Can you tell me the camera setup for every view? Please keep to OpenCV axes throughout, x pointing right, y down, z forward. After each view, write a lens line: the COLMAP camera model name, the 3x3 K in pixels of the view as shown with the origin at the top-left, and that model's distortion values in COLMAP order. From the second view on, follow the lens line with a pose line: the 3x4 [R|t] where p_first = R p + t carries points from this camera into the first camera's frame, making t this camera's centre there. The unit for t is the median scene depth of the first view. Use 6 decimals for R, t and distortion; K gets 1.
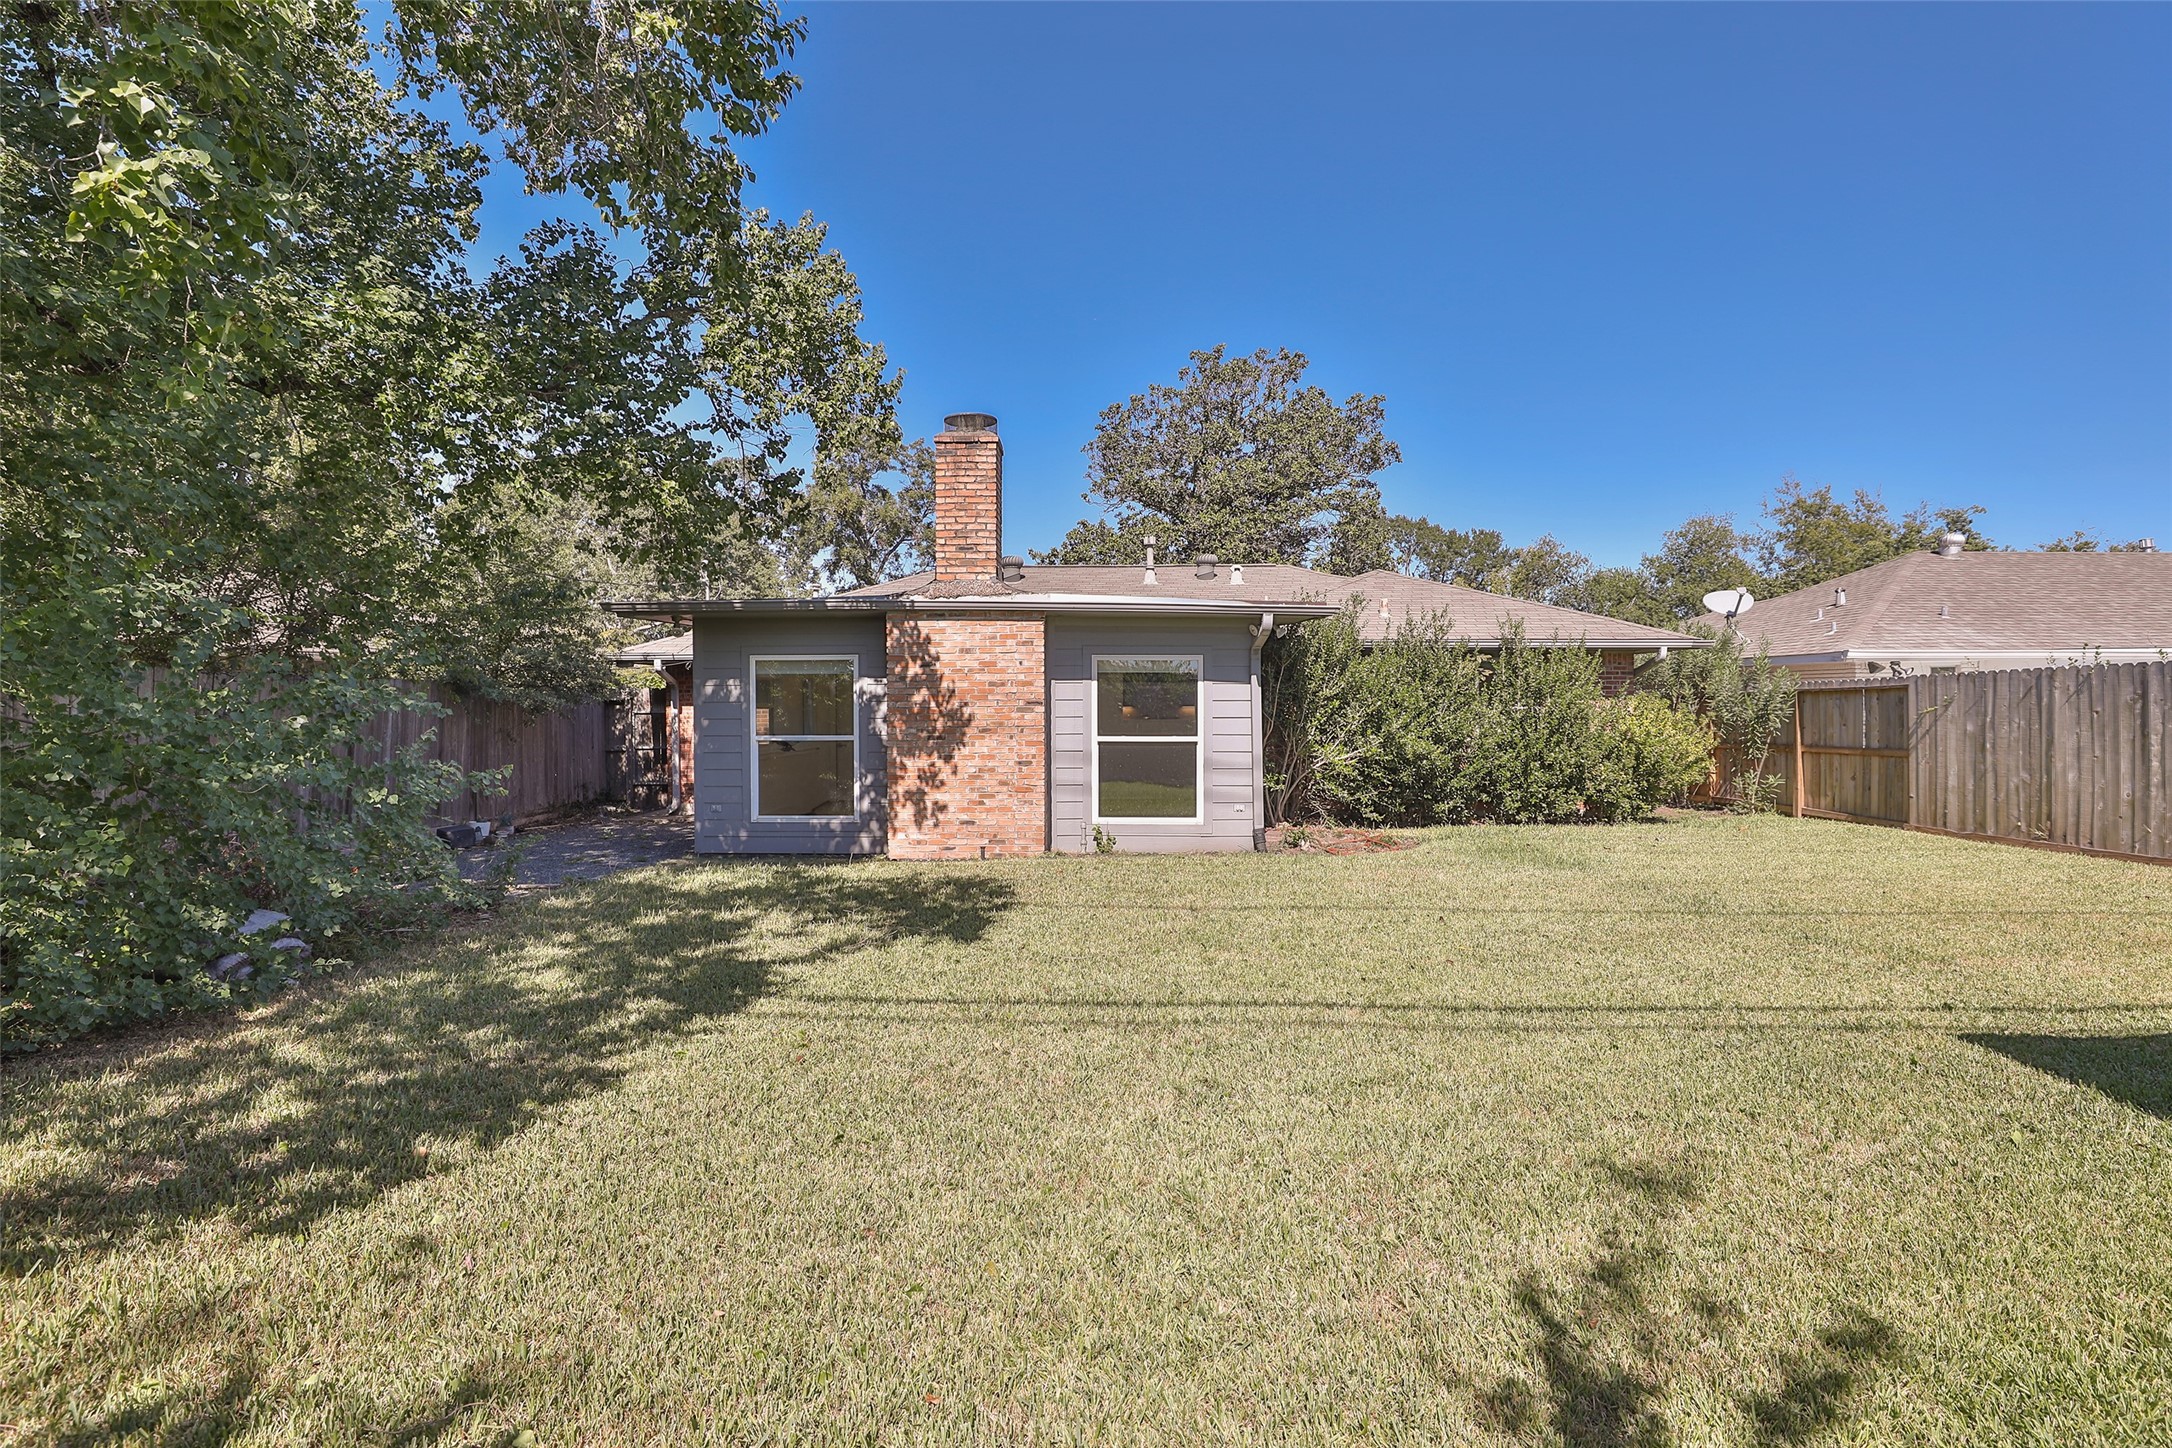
lens RADIAL K [[1037.9, 0, 1084.4], [0, 1037.9, 720.6], [0, 0, 1]] dist [-0.025452, -0.000348]
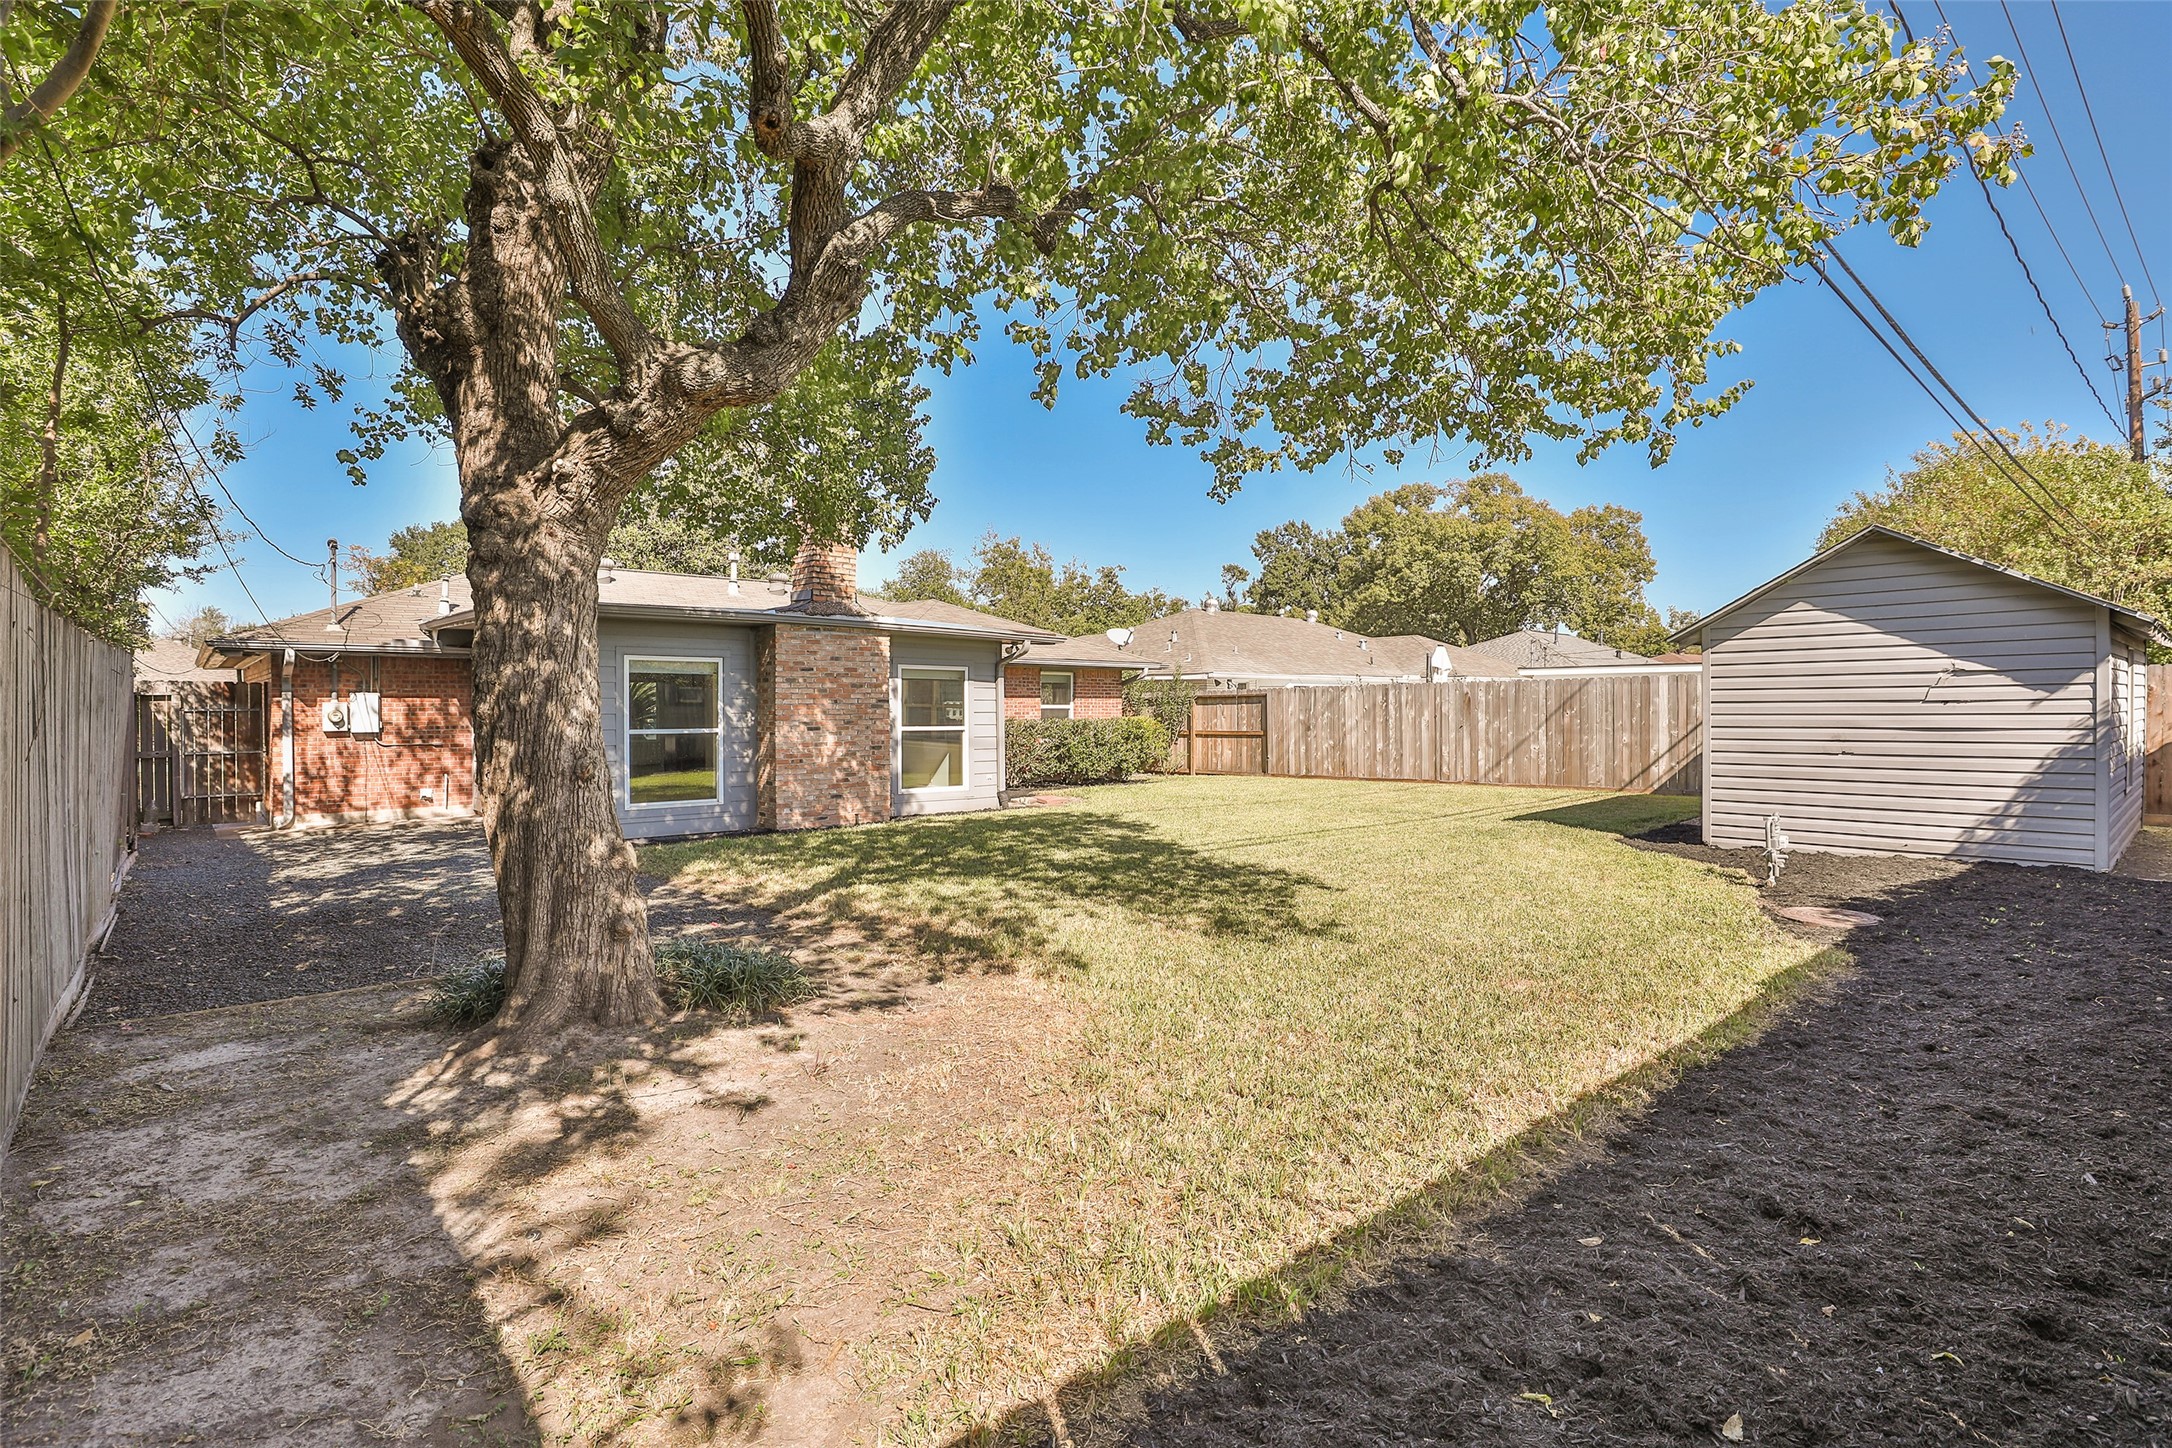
lens RADIAL K [[1037.9, 0, 1089.6], [0, 1037.9, 725.5], [0, 0, 1]] dist [-0.025452, -0.000348]
pose [[0.747245, -0.009801, 0.664476, -0.670022], [0.010891, 0.999938, 0.002502, 0.012690], [-0.664459, 0.005367, 0.747305, -0.126768]]
